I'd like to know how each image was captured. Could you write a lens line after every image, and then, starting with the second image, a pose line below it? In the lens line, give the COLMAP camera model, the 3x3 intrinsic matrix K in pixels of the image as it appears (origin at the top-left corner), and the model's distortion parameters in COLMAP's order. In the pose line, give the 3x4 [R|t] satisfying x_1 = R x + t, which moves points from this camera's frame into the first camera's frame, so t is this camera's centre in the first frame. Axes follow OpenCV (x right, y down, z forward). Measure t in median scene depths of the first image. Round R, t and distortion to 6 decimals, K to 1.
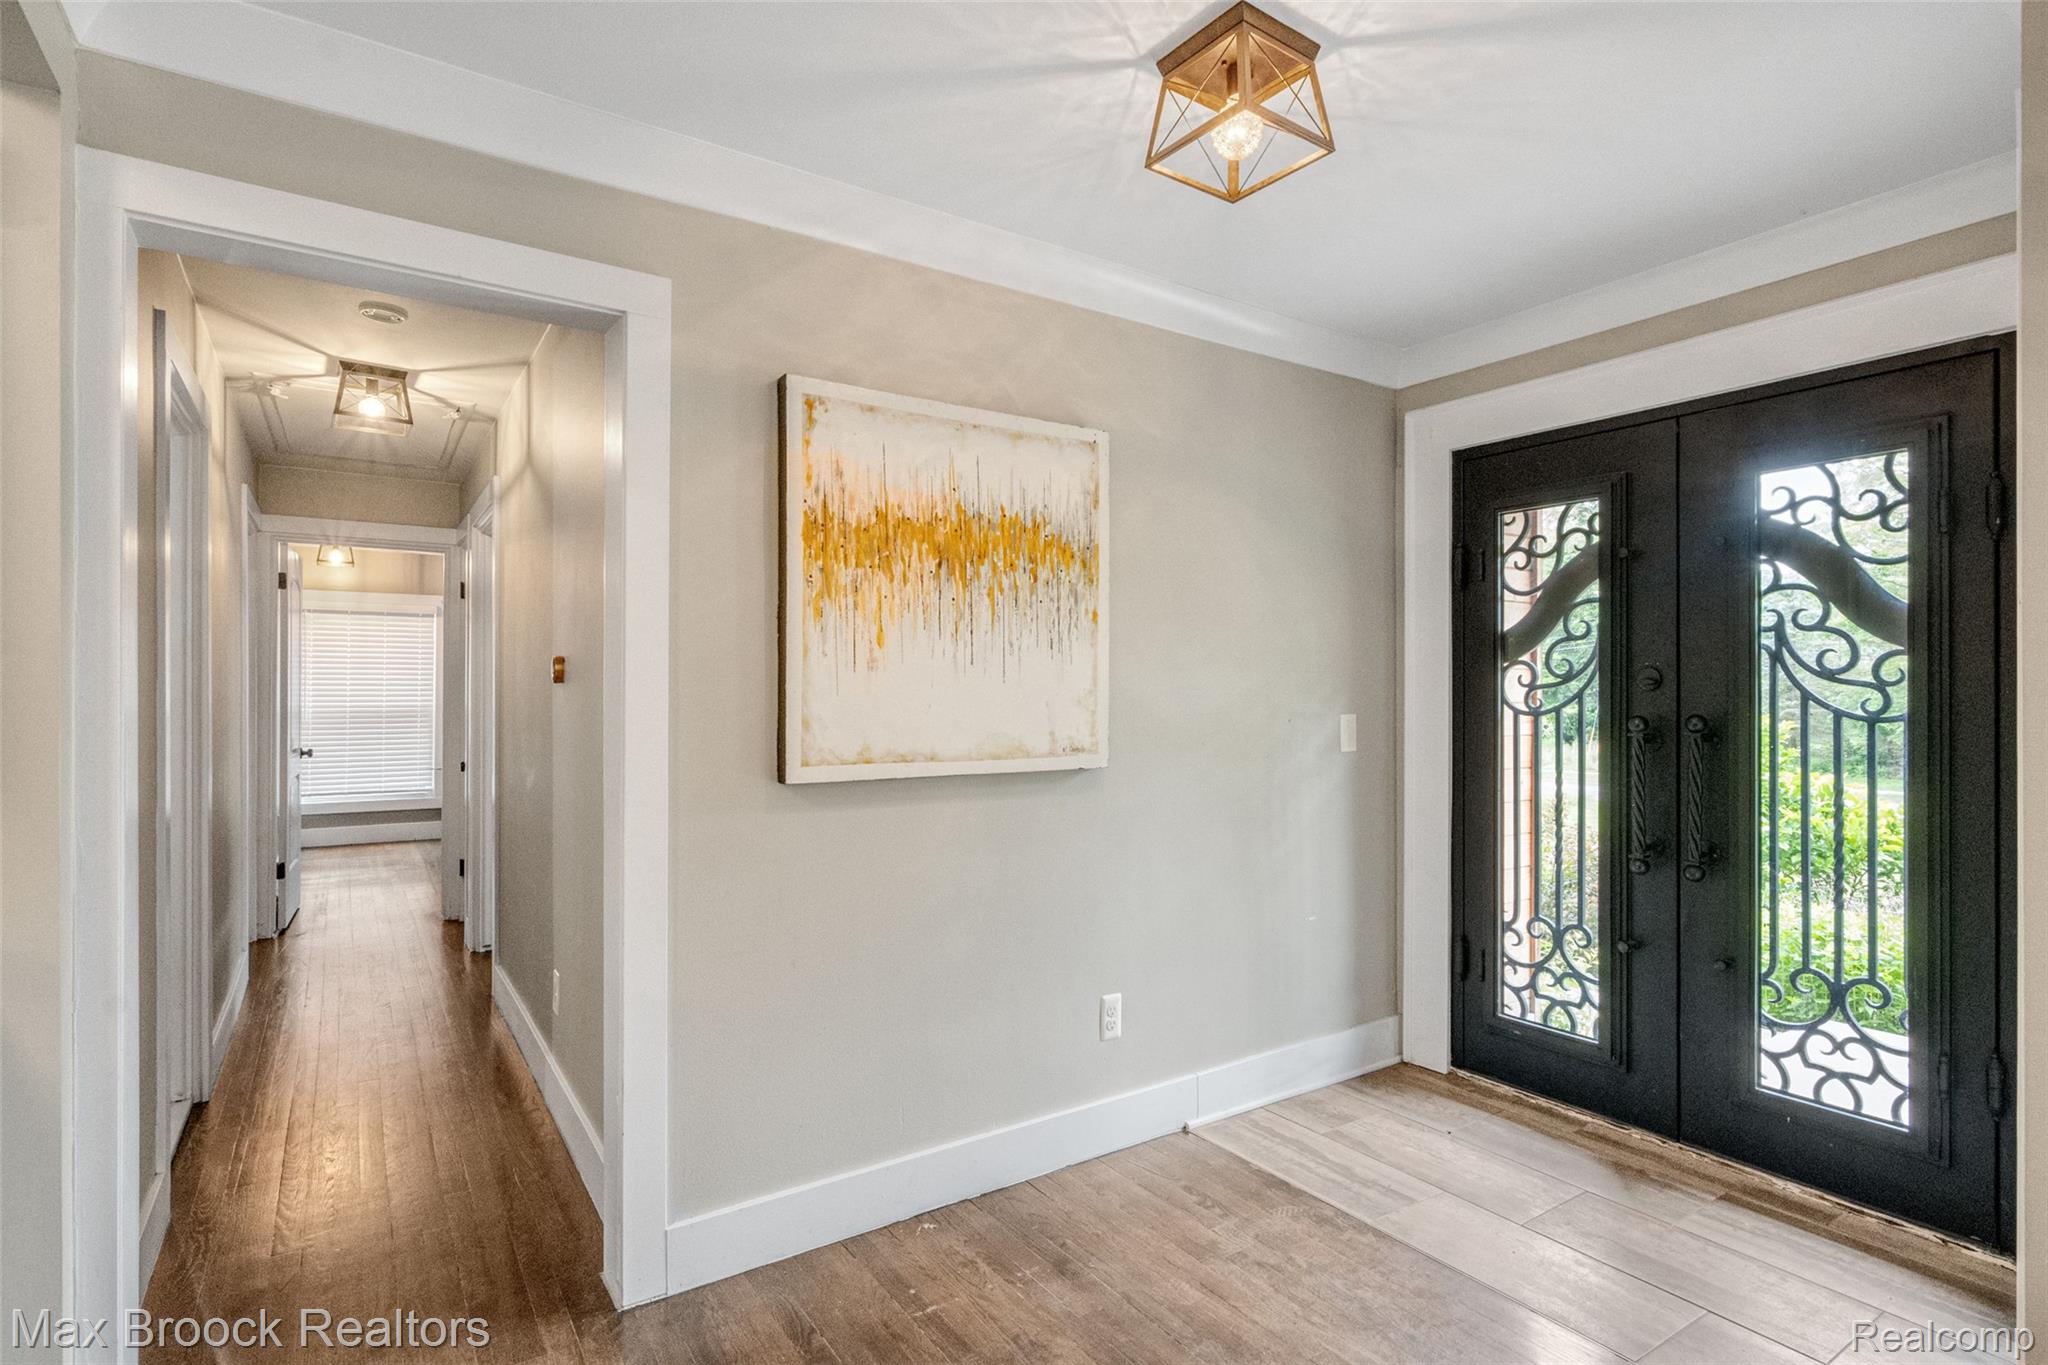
lens RADIAL K [[1028.7, 0, 1022.9], [0, 1028.7, 693.8], [0, 0, 1]] dist [-0.008577, 0.004801]
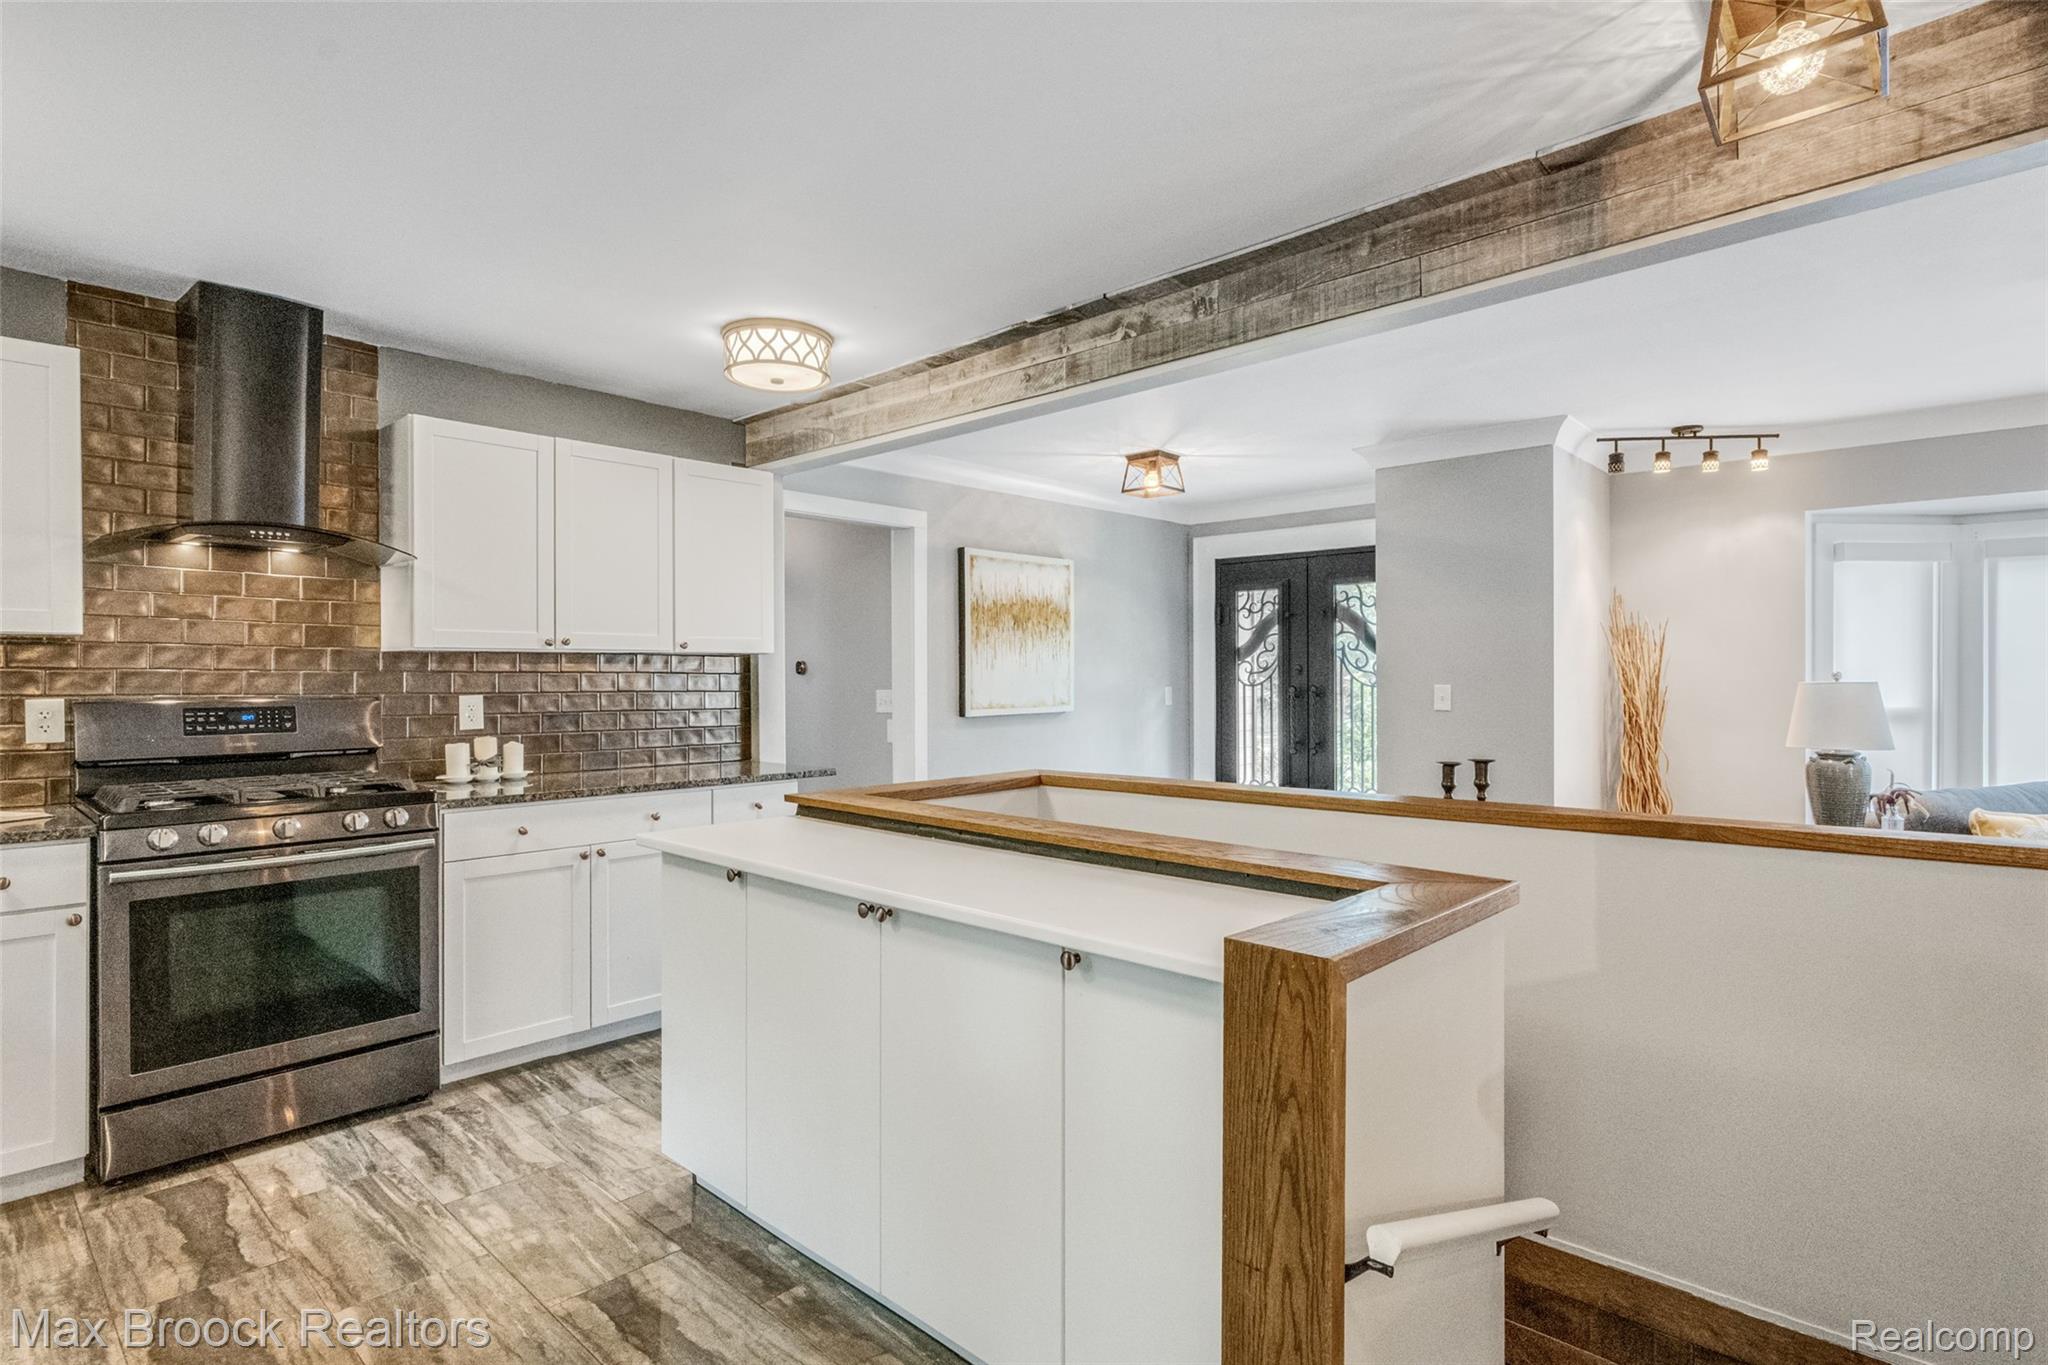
lens RADIAL K [[1028.7, 0, 1036.4], [0, 1028.7, 678.5], [0, 0, 1]] dist [-0.008577, 0.004801]
pose [[0.970225, -0.008011, 0.242073, -0.564005], [0.006875, 0.999961, 0.005539, -0.012520], [-0.242108, -0.003710, 0.970242, -1.198643]]
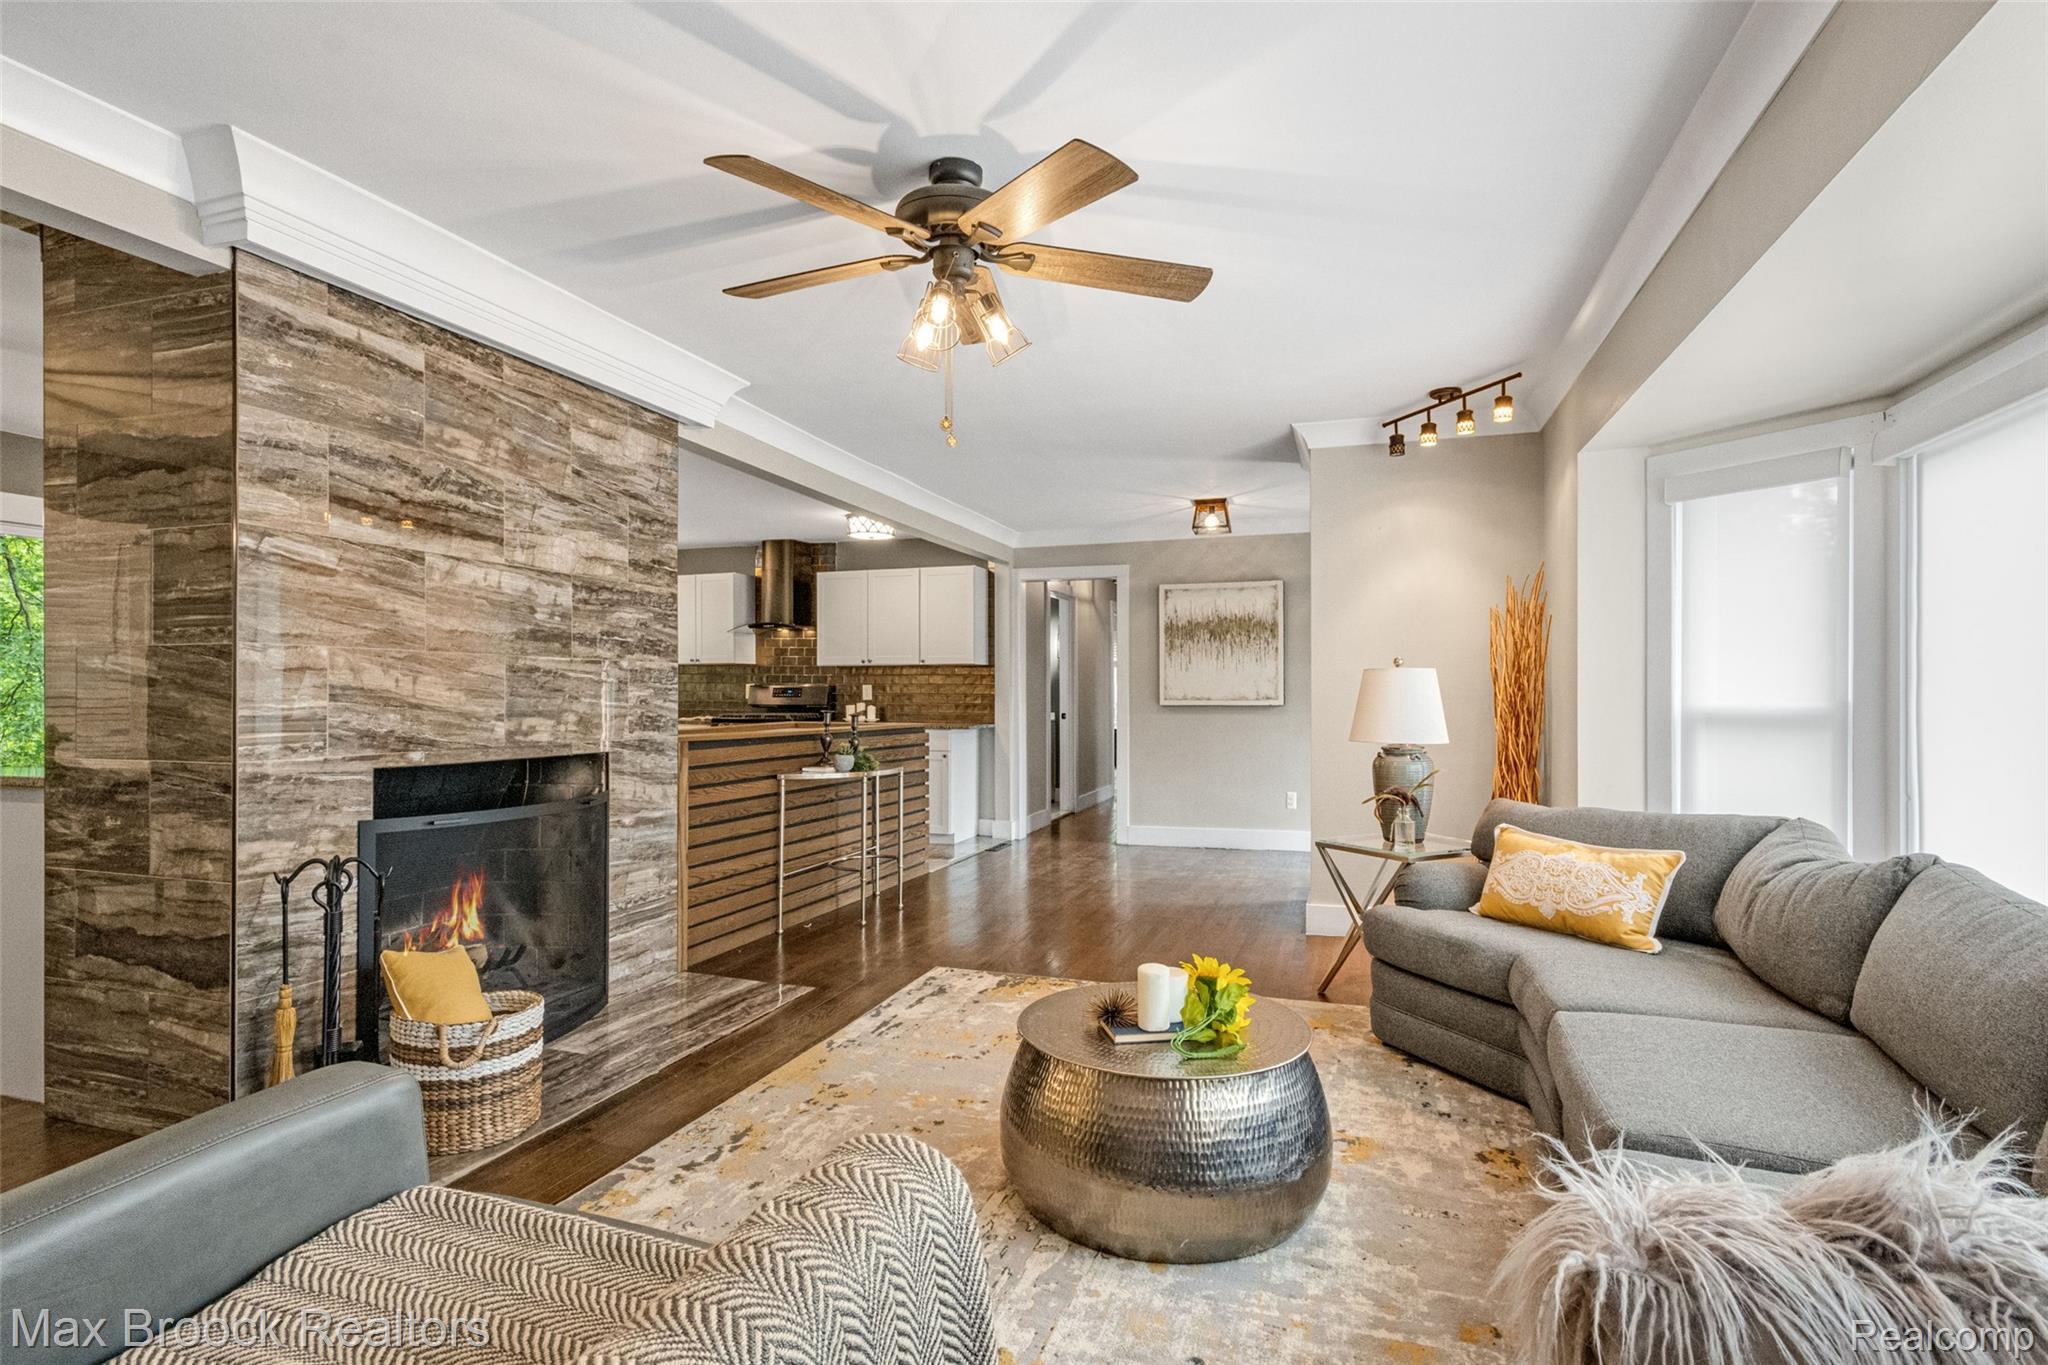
lens RADIAL K [[1028.7, 0, 1027.2], [0, 1028.7, 687.4], [0, 0, 1]] dist [-0.008577, 0.004801]
pose [[0.617292, -0.007550, -0.786698, 1.880244], [0.003495, 0.999970, -0.006855, 0.043609], [0.786727, 0.001482, 0.617300, -1.250729]]
